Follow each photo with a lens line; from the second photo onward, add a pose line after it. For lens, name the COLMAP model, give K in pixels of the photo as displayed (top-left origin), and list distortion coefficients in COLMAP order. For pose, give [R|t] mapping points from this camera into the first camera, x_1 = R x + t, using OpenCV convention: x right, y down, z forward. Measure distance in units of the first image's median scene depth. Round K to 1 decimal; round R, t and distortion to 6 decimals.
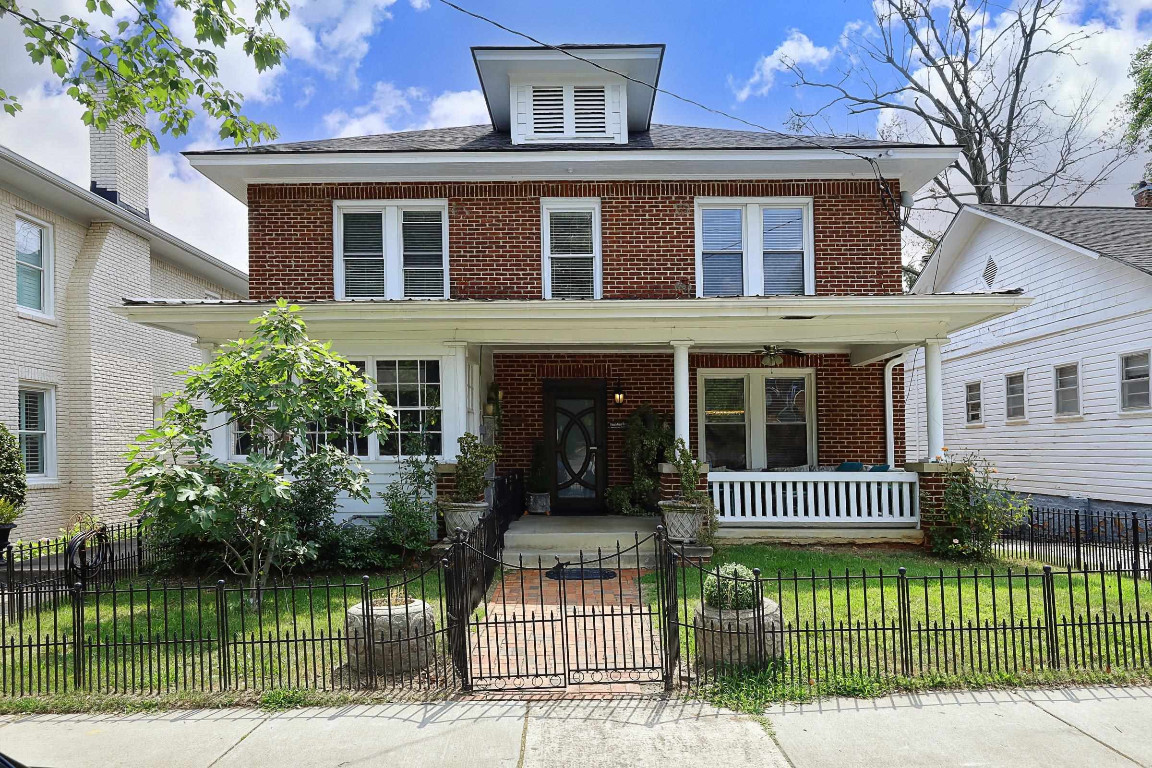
lens RADIAL K [[699.1, 0, 575.4], [0, 699.1, 404.2], [0, 0, 1]] dist [-0.036772, -0.002290]
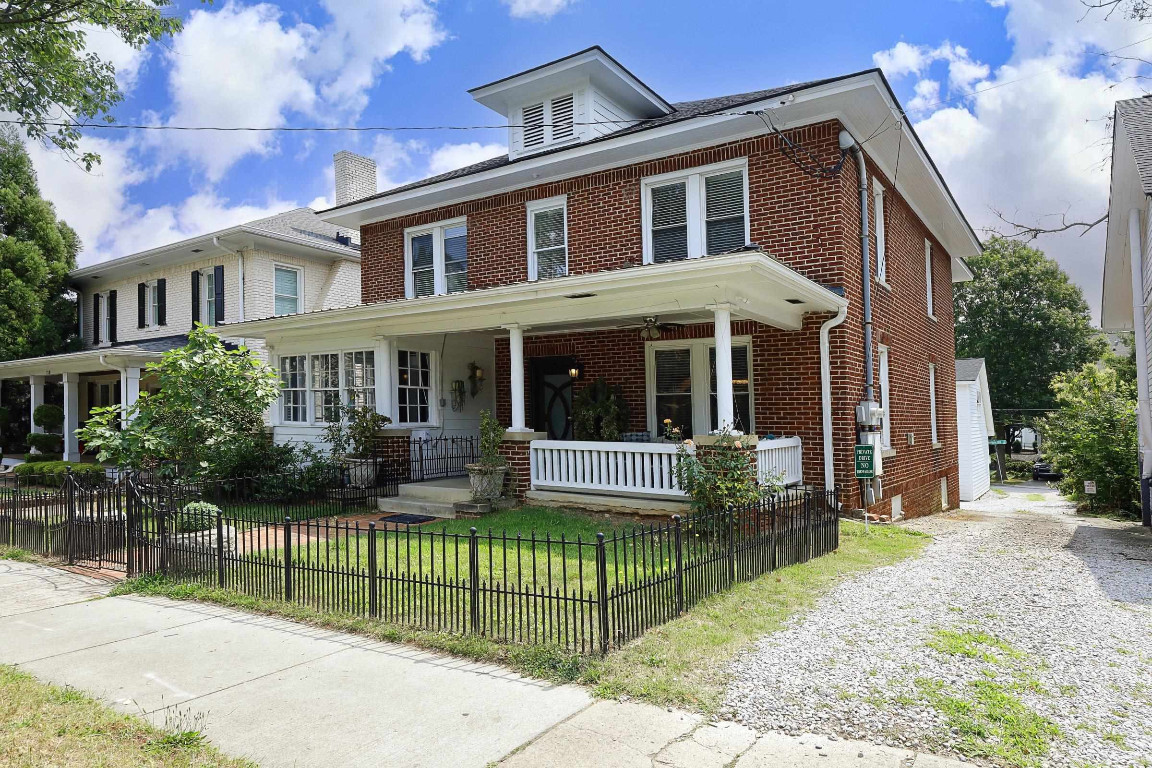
lens RADIAL K [[699.8, 0, 576.0], [0, 699.8, 384.0], [0, 0, 1]] dist [-0.055782, -0.000064]
pose [[0.836935, -0.019588, -0.546952, 0.660915], [0.040803, 0.998811, 0.026667, -0.019995], [0.545779, -0.044636, 0.836739, 0.054635]]
